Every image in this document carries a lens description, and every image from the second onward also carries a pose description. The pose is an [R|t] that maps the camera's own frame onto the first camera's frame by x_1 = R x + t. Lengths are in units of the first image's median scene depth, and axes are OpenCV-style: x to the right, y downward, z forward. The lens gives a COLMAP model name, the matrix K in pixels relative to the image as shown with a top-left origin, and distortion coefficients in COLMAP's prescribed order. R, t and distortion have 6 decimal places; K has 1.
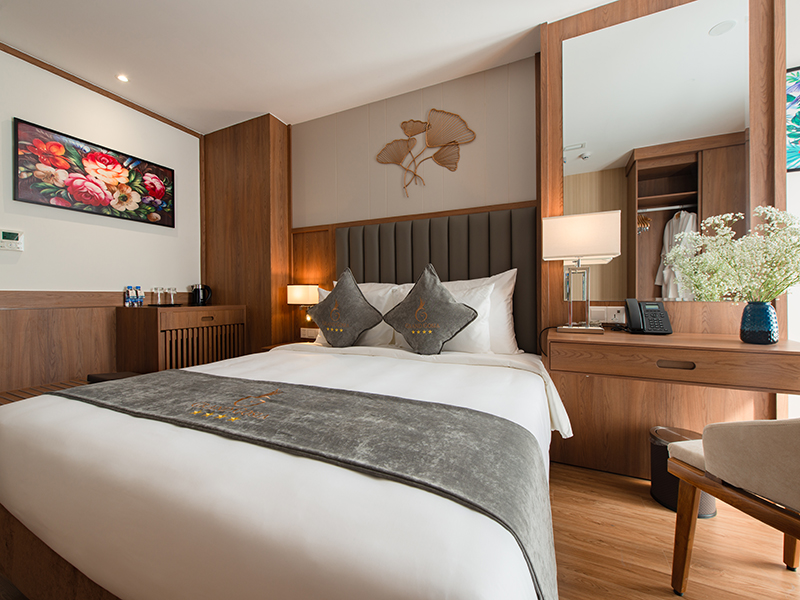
lens RADIAL K [[310.5, 0, 414.2], [0, 310.5, 295.2], [0, 0, 1]] dist [0.002781, -0.000382]
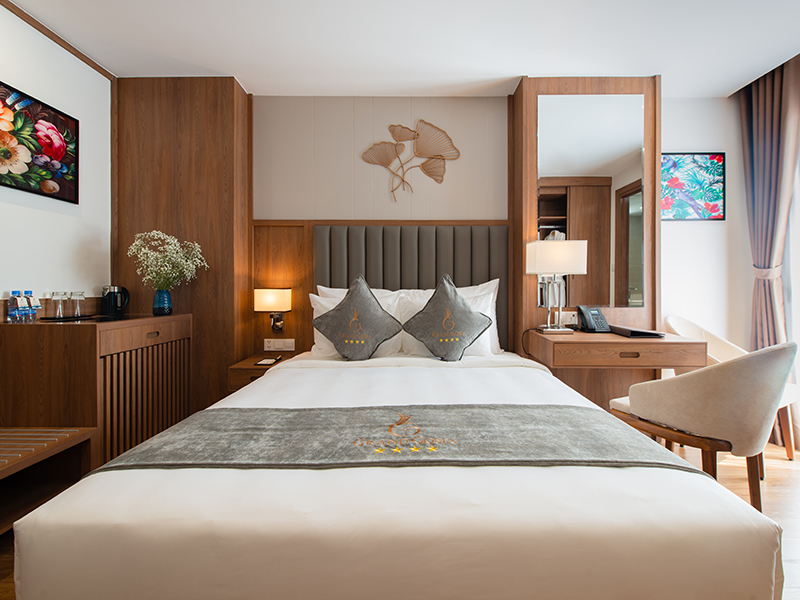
lens RADIAL K [[323.3, 0, 415.4], [0, 323.3, 286.5], [0, 0, 1]] dist [0.008249, -0.000459]
pose [[0.911053, 0.013870, 0.412057, -0.413368], [-0.012742, 0.999904, -0.005484, -0.042736], [-0.412093, -0.000254, 0.911142, 0.033759]]
